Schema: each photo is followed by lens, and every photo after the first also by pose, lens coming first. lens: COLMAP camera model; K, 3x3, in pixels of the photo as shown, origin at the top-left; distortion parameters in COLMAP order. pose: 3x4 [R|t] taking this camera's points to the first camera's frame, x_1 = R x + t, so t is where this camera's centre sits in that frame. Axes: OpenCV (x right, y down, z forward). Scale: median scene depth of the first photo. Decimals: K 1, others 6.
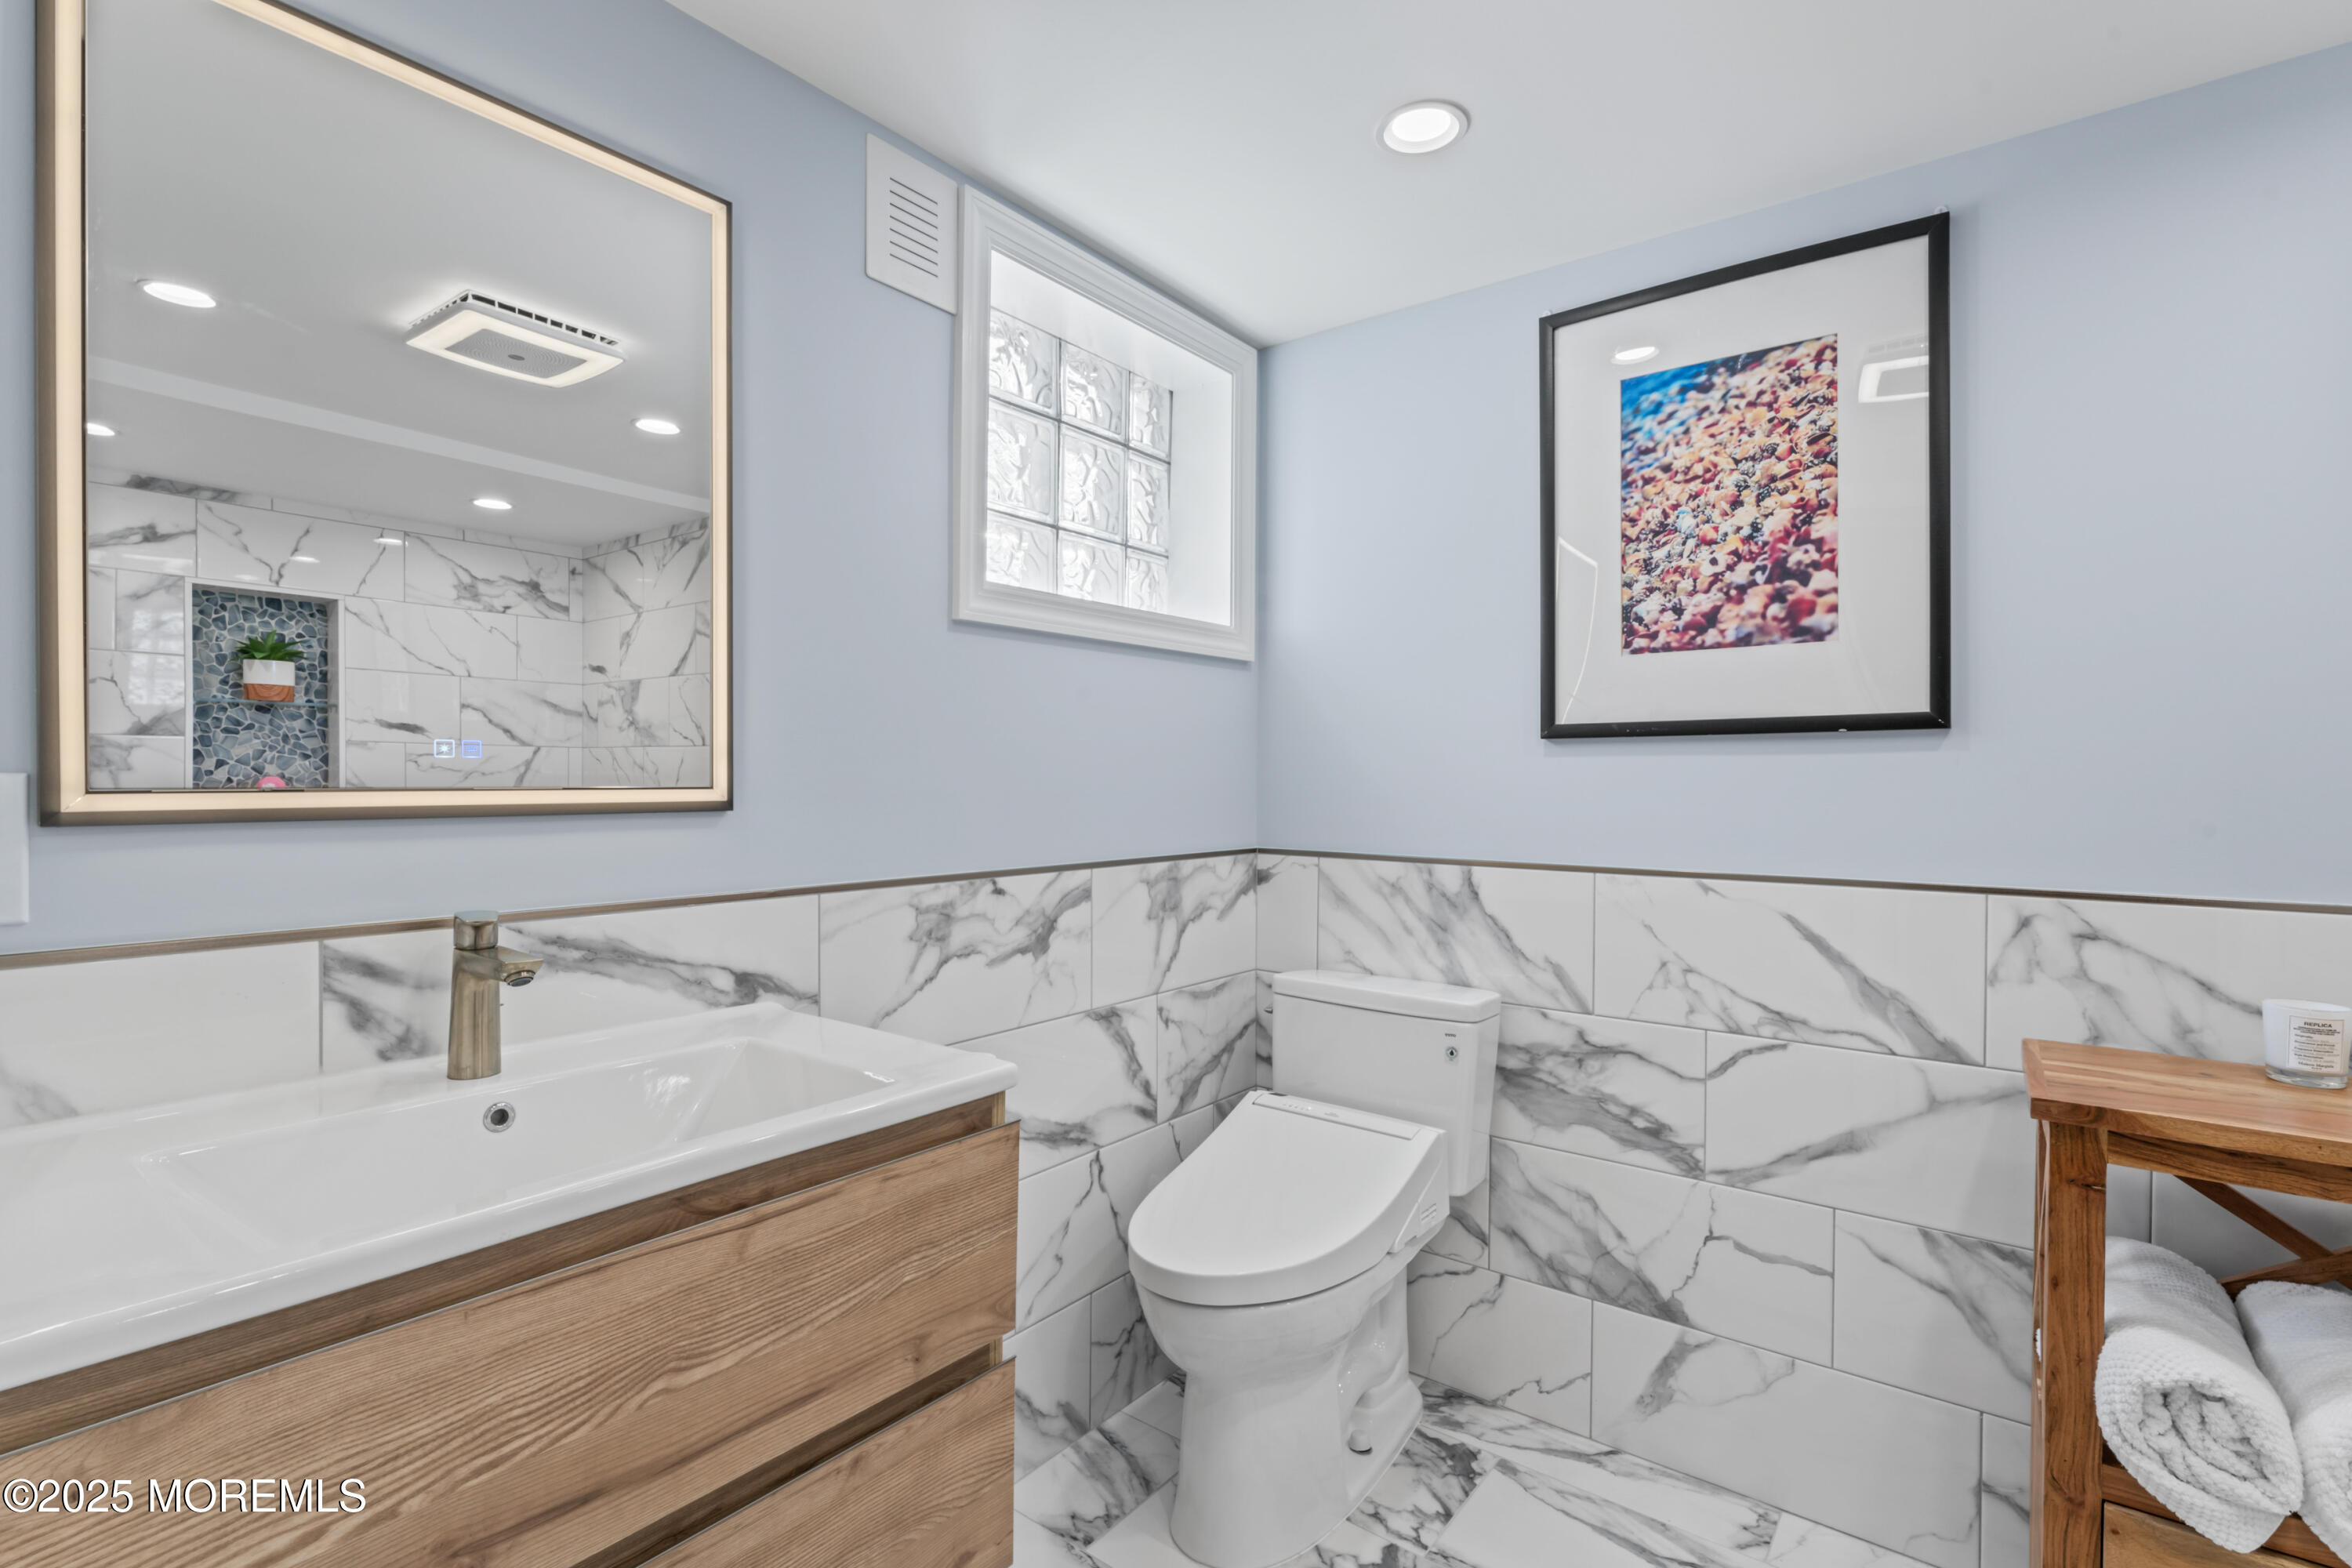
lens RADIAL K [[1086.0, 0, 1175.9], [0, 1086.0, 771.2], [0, 0, 1]] dist [-0.003935, -0.000568]
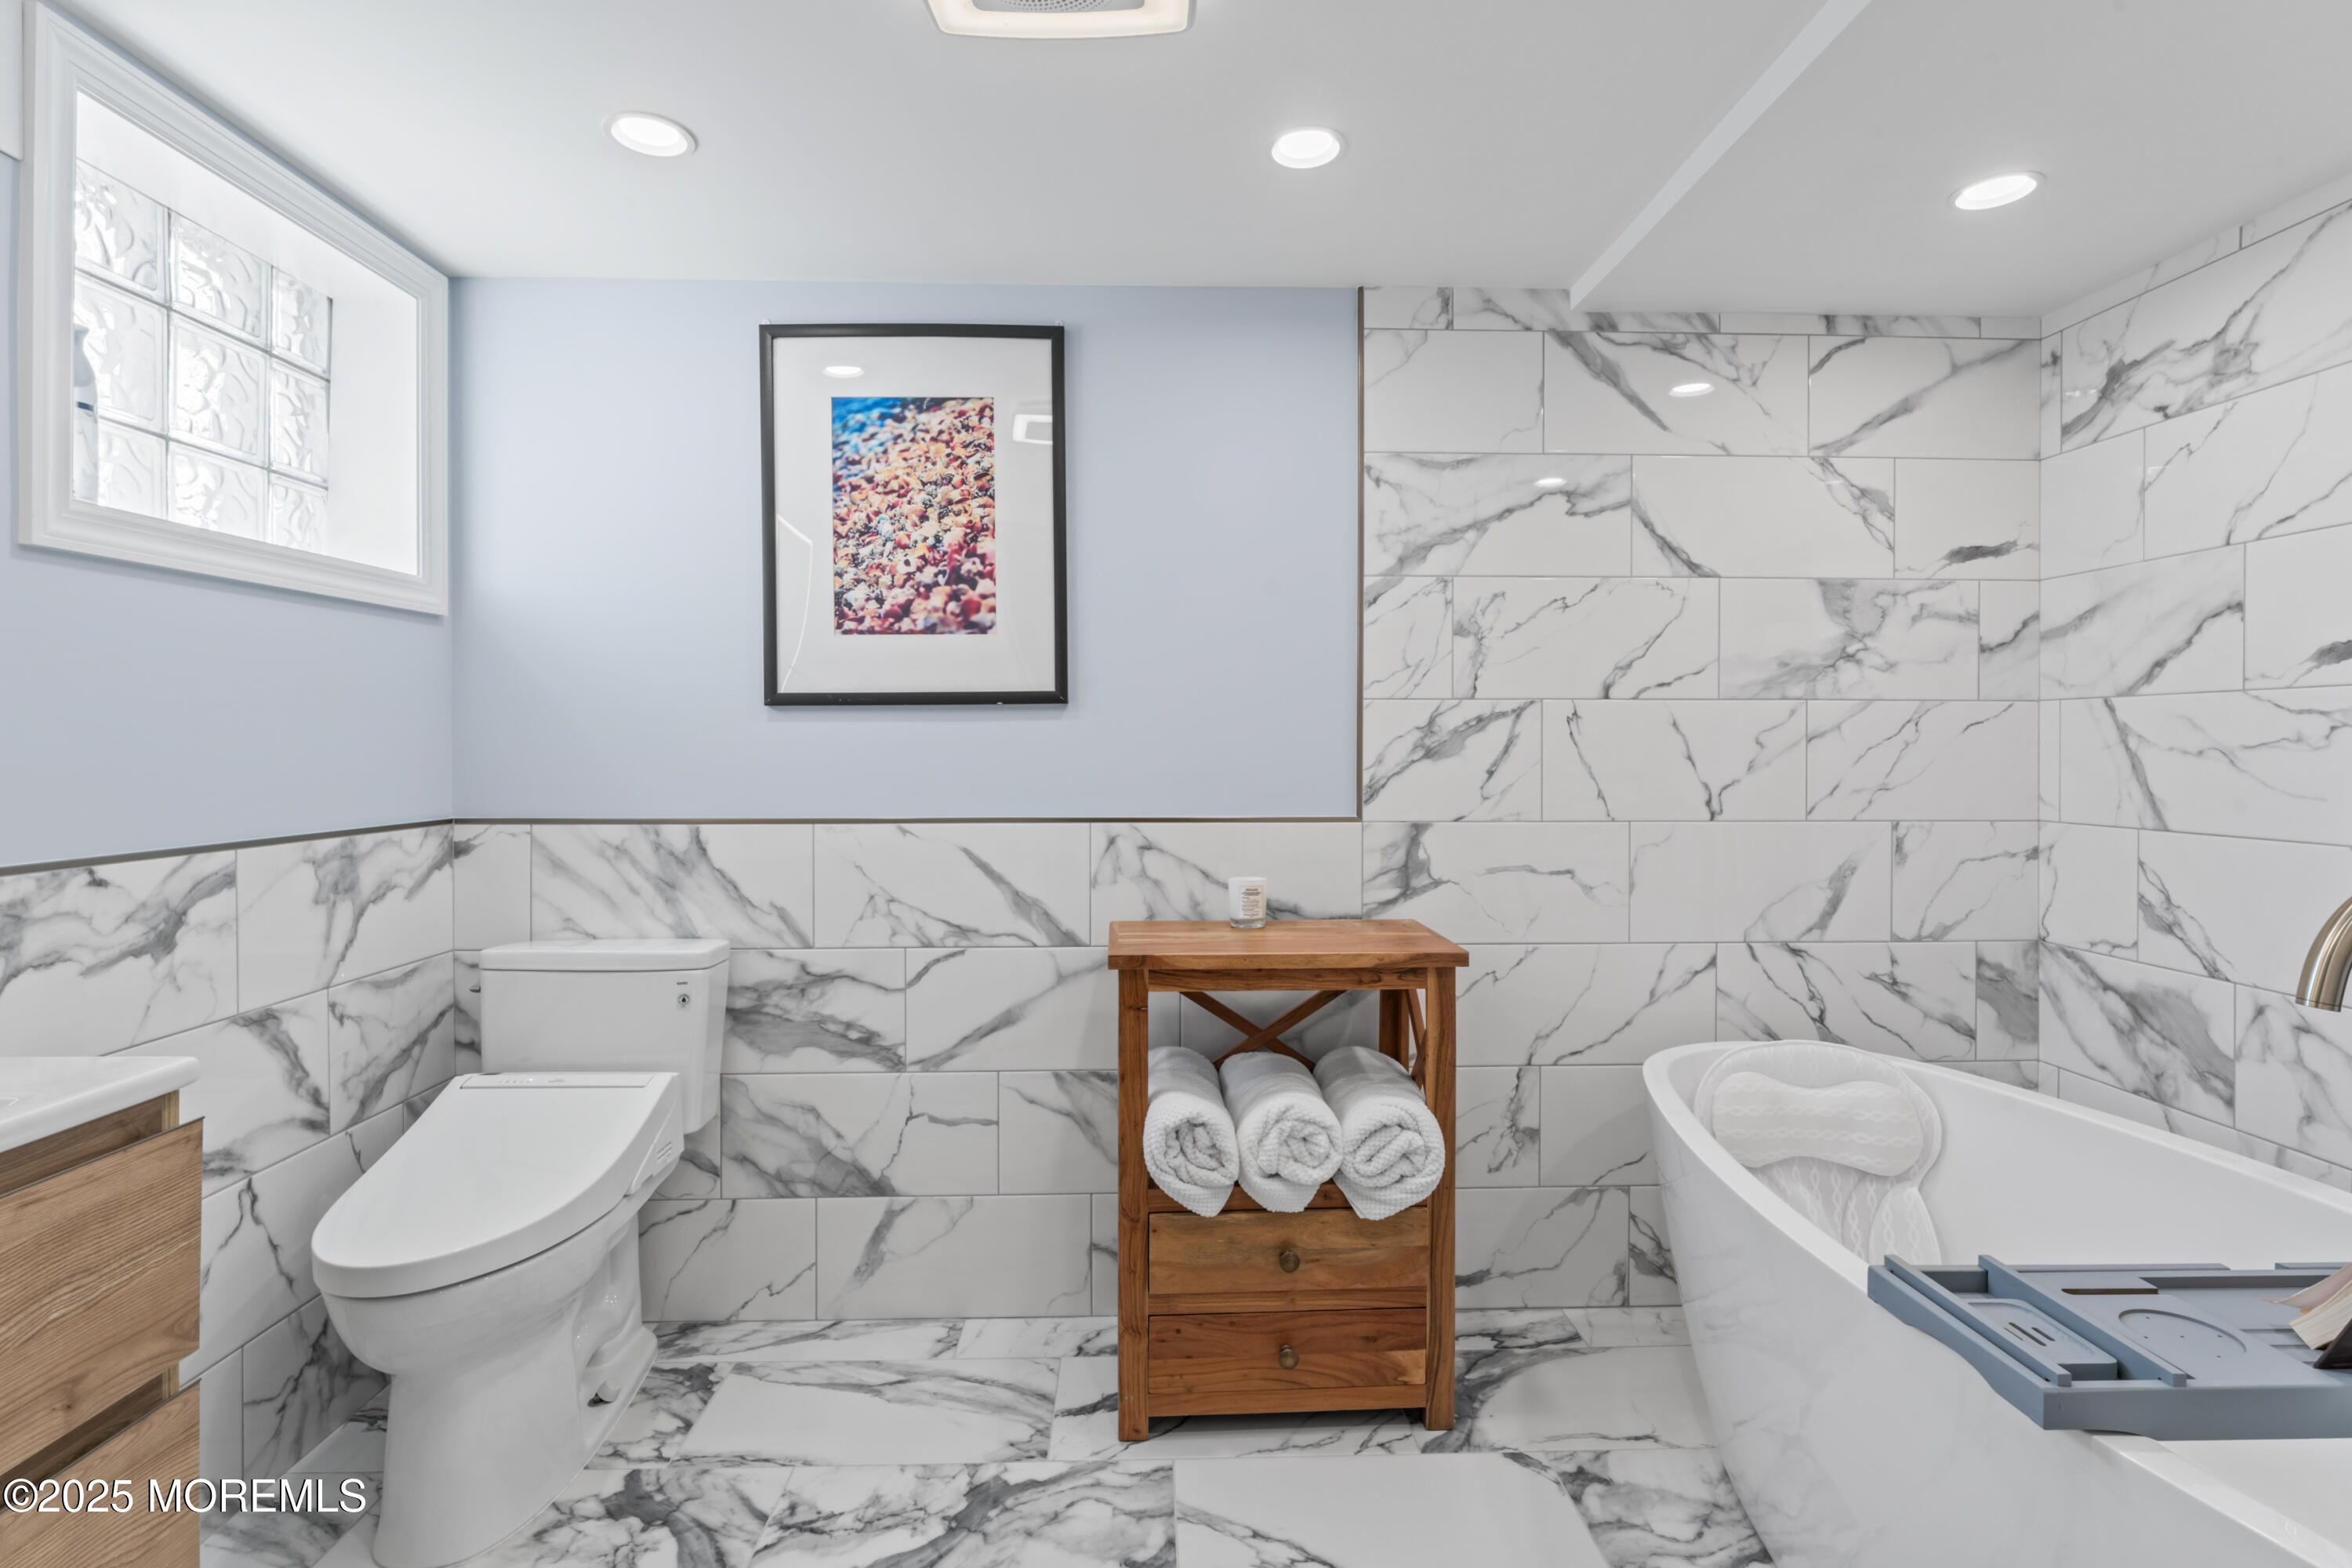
lens RADIAL K [[1086.0, 0, 1175.9], [0, 1086.0, 771.2], [0, 0, 1]] dist [-0.003935, -0.000568]
pose [[0.767973, -0.021755, 0.640113, -0.055110], [0.000598, 0.999447, 0.033250, 0.000502], [-0.640482, -0.025153, 0.767561, -0.128456]]
